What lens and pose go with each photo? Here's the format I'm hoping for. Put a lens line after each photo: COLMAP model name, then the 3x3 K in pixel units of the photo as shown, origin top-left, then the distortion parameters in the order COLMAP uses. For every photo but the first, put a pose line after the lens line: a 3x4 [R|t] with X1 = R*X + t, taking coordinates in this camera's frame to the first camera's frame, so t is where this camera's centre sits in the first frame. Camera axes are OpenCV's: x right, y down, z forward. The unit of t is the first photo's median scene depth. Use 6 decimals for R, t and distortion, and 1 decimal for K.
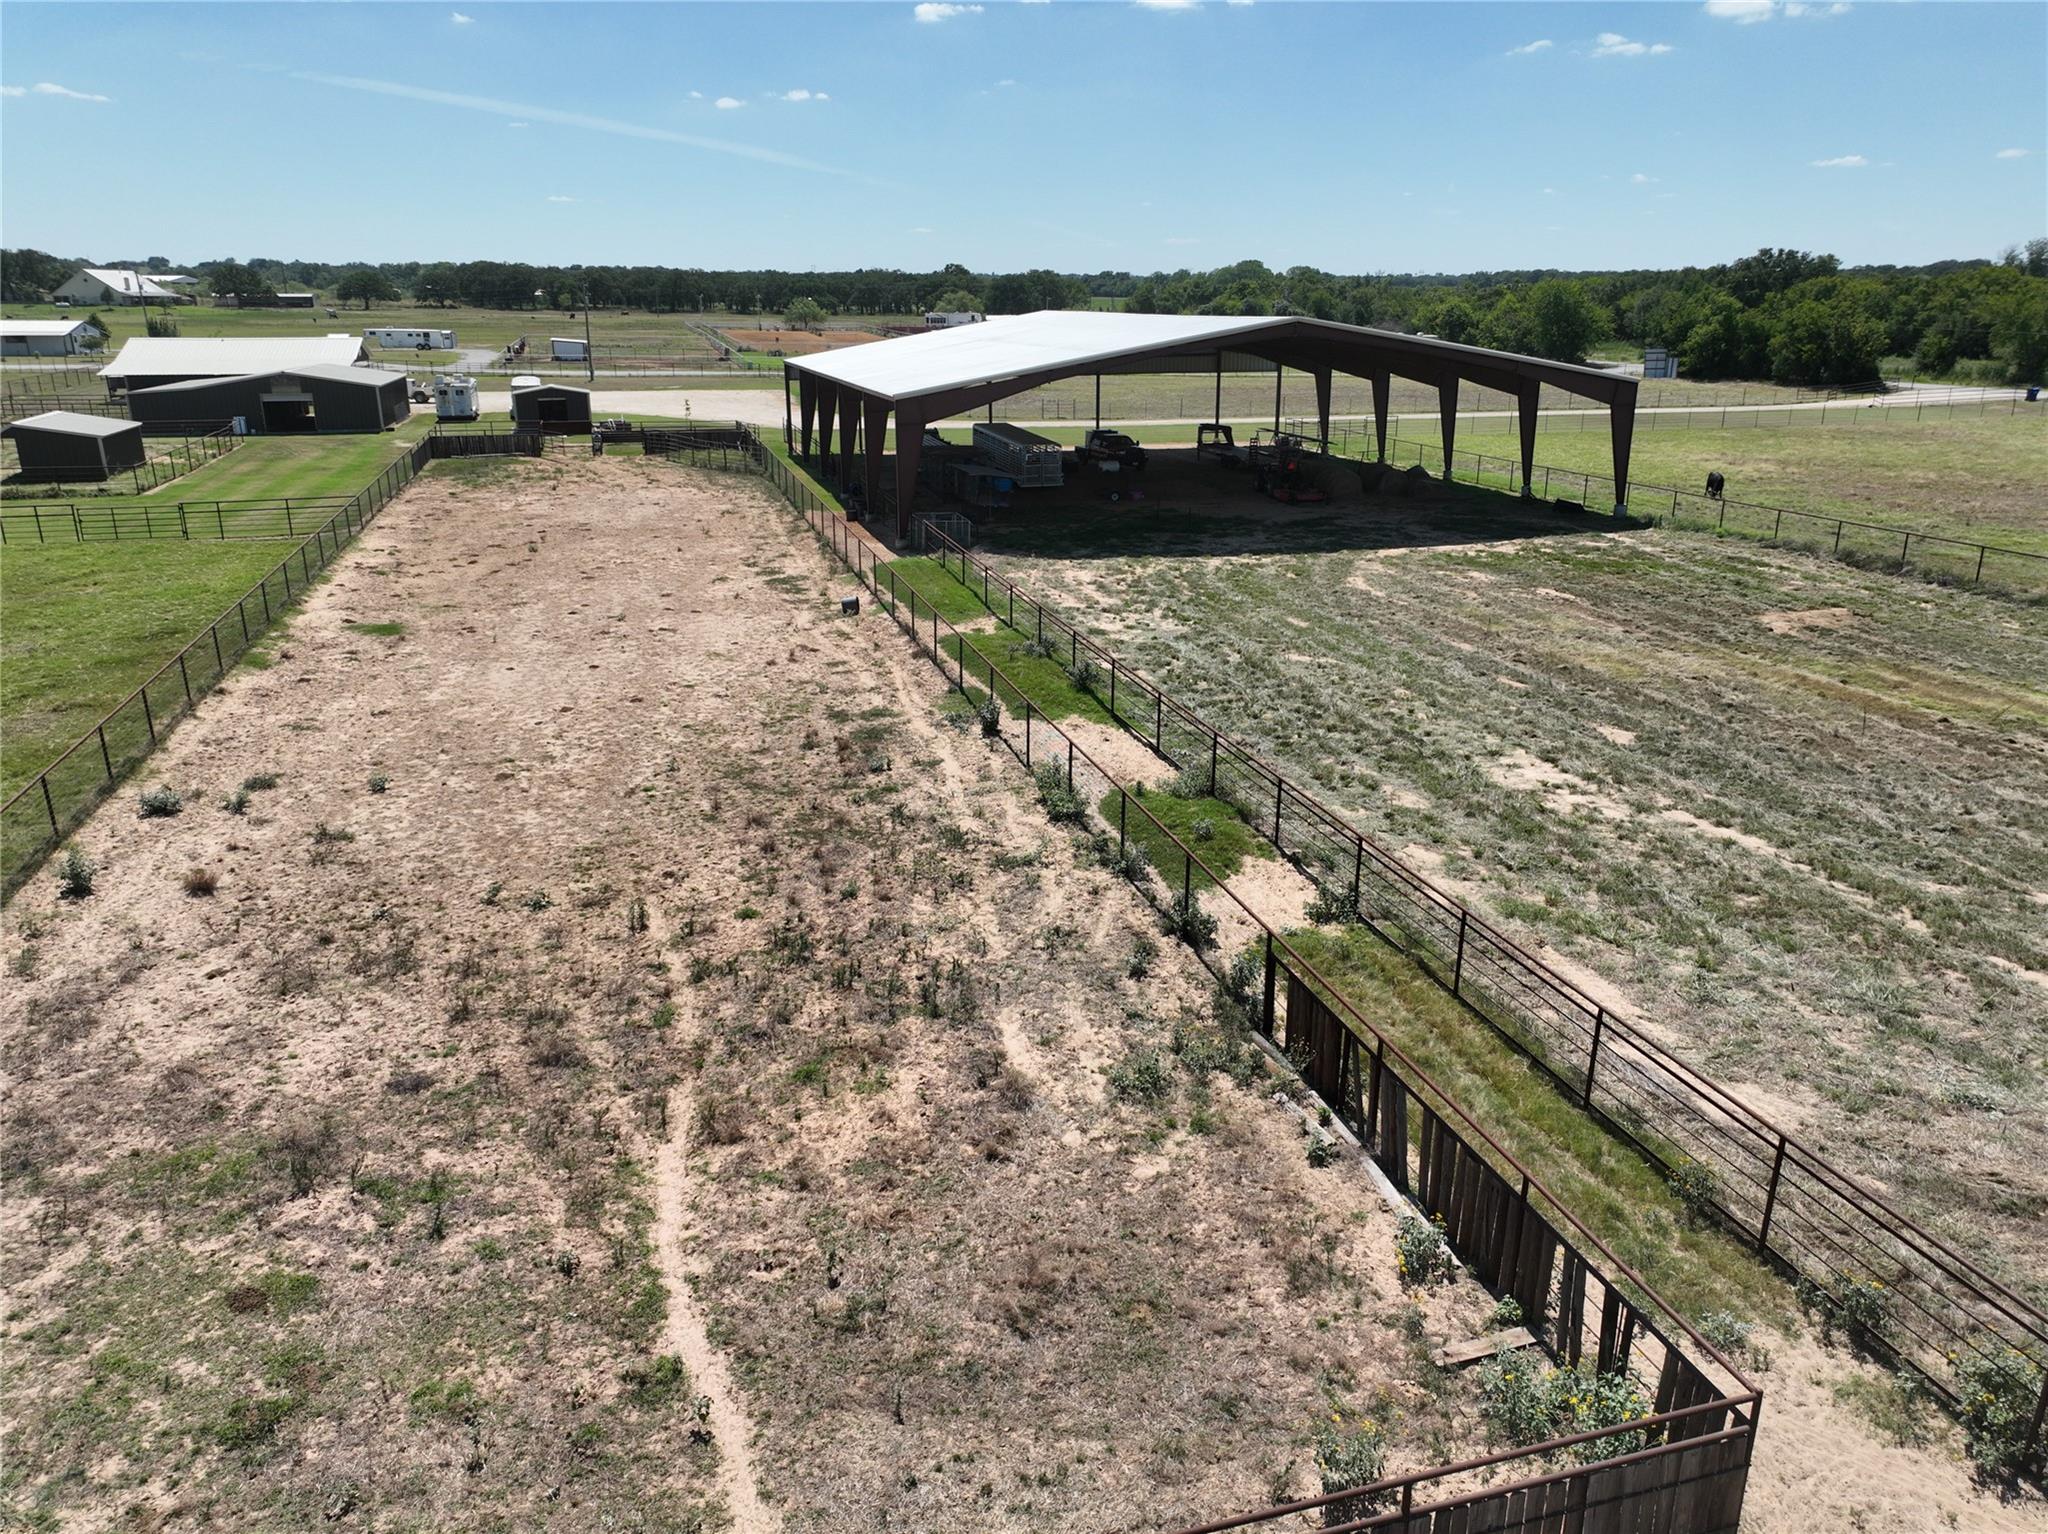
lens RADIAL K [[1427.7, 0, 1036.7], [0, 1427.7, 763.7], [0, 0, 1]] dist [0.003061, 0.004145]
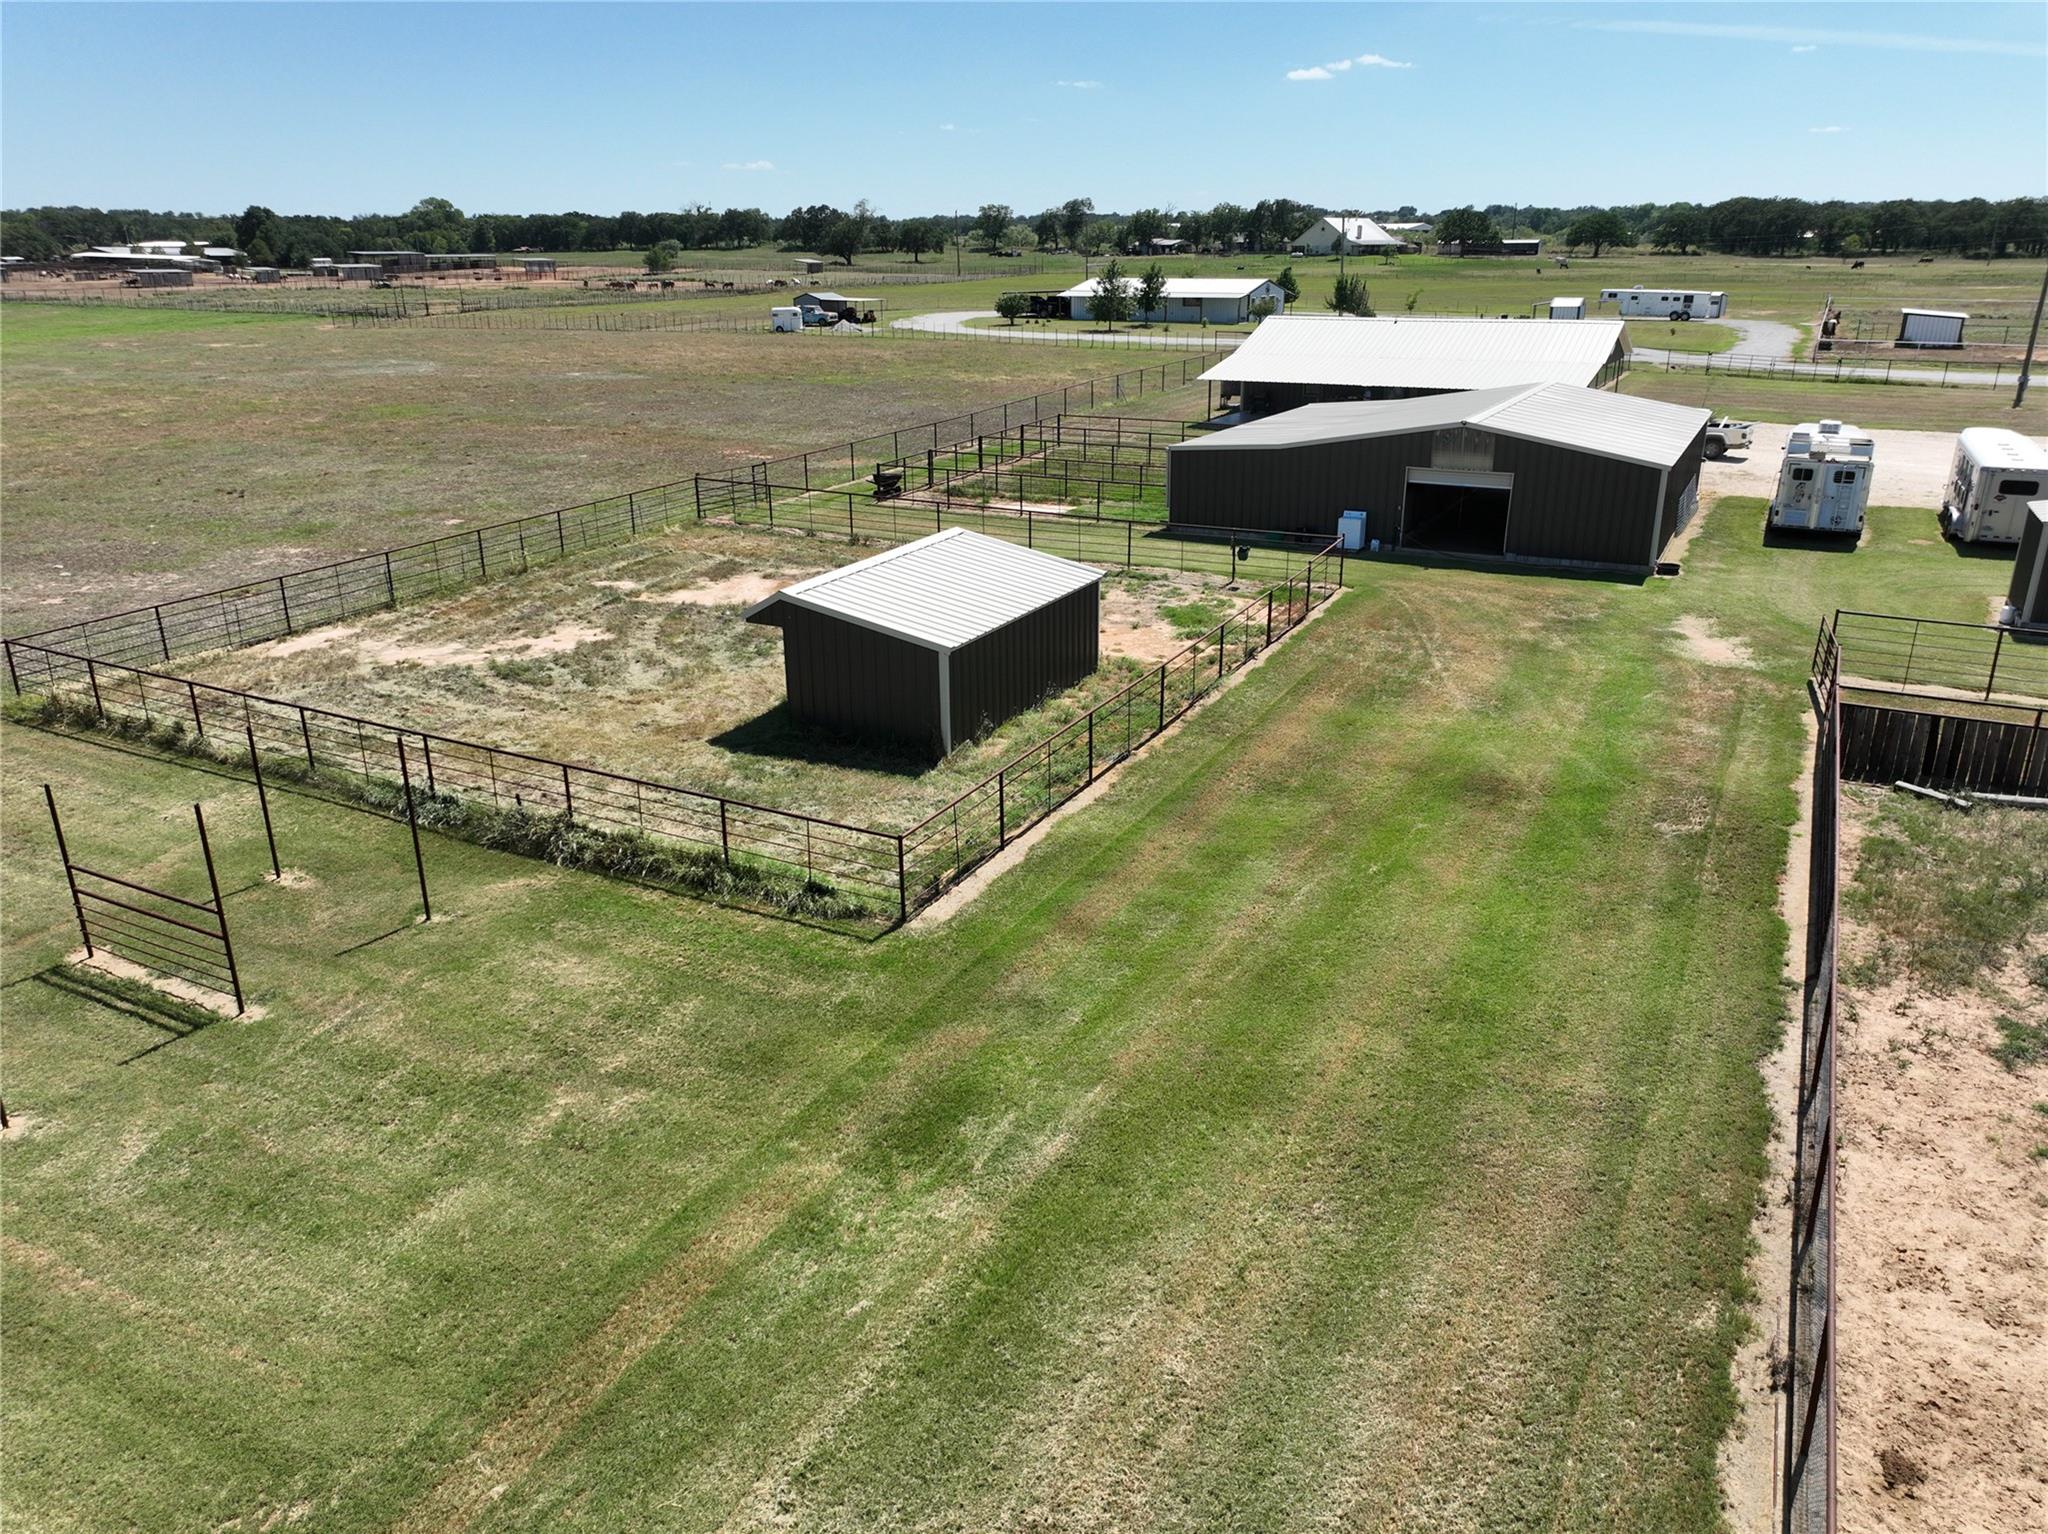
lens RADIAL K [[1427.7, 0, 1036.7], [0, 1427.7, 763.7], [0, 0, 1]] dist [0.003061, 0.004145]
pose [[0.721253, 0.229723, -0.653469, -0.082455], [-0.206727, 0.971798, 0.113459, -0.051824], [0.661103, 0.053257, 0.748402, 0.156537]]
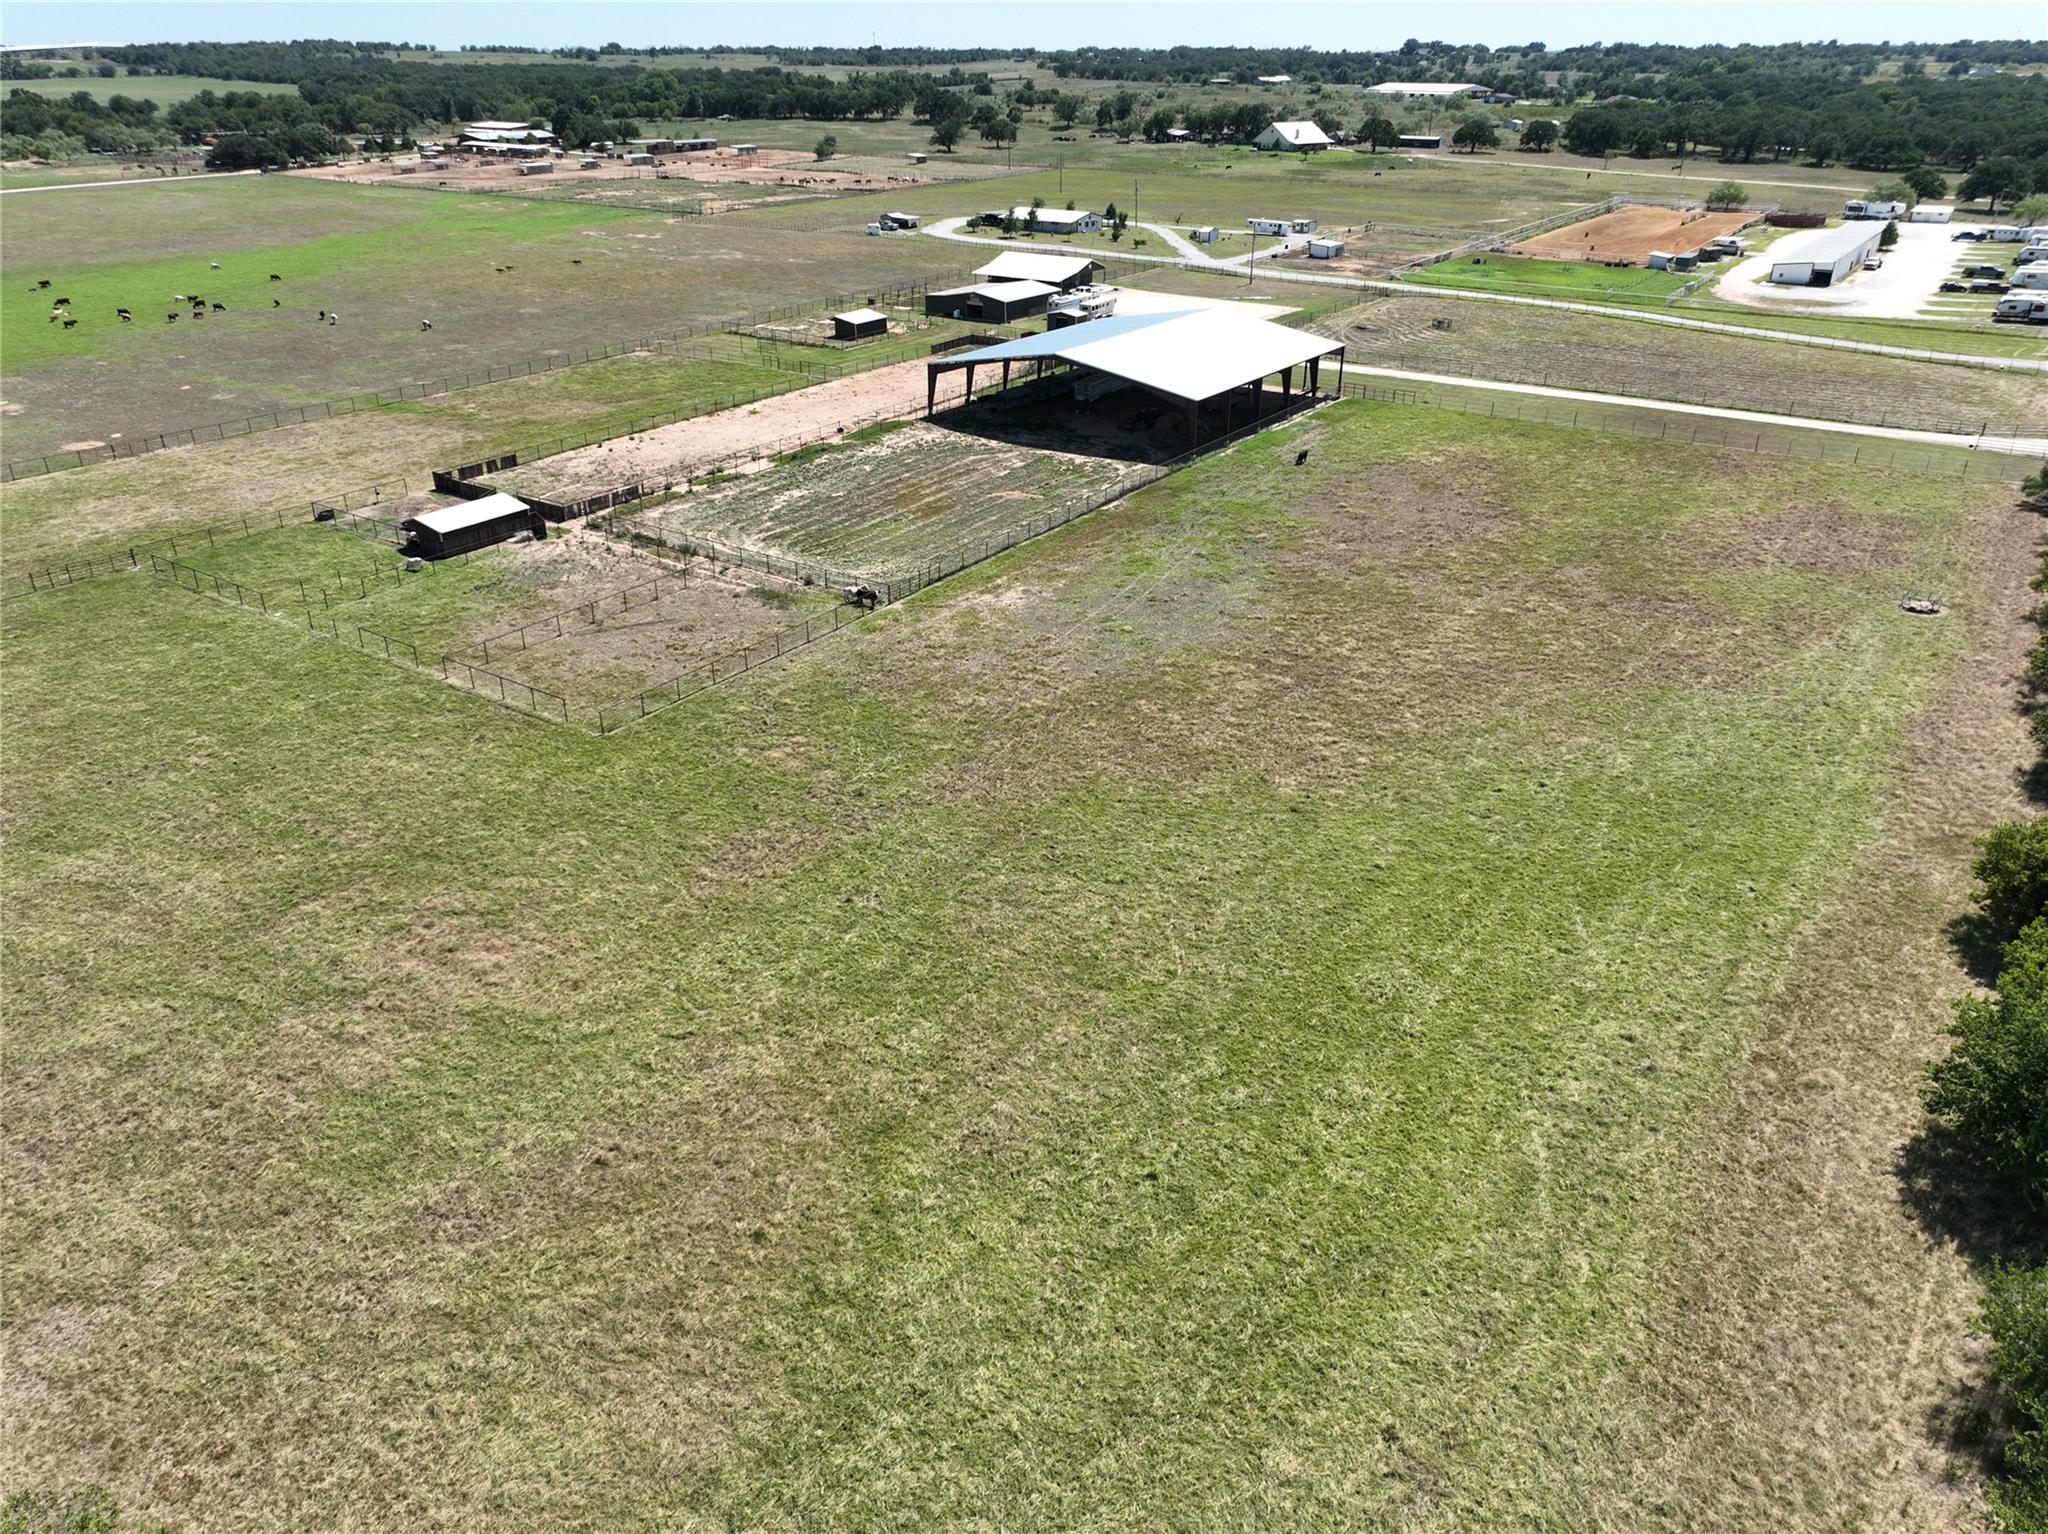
lens RADIAL K [[1427.7, 0, 1036.7], [0, 1427.7, 763.7], [0, 0, 1]] dist [0.003061, 0.004145]
pose [[0.638700, 0.342243, -0.689153, 0.361044], [-0.237685, 0.939589, 0.246329, -0.040883], [0.731825, 0.006471, 0.681461, -0.123996]]
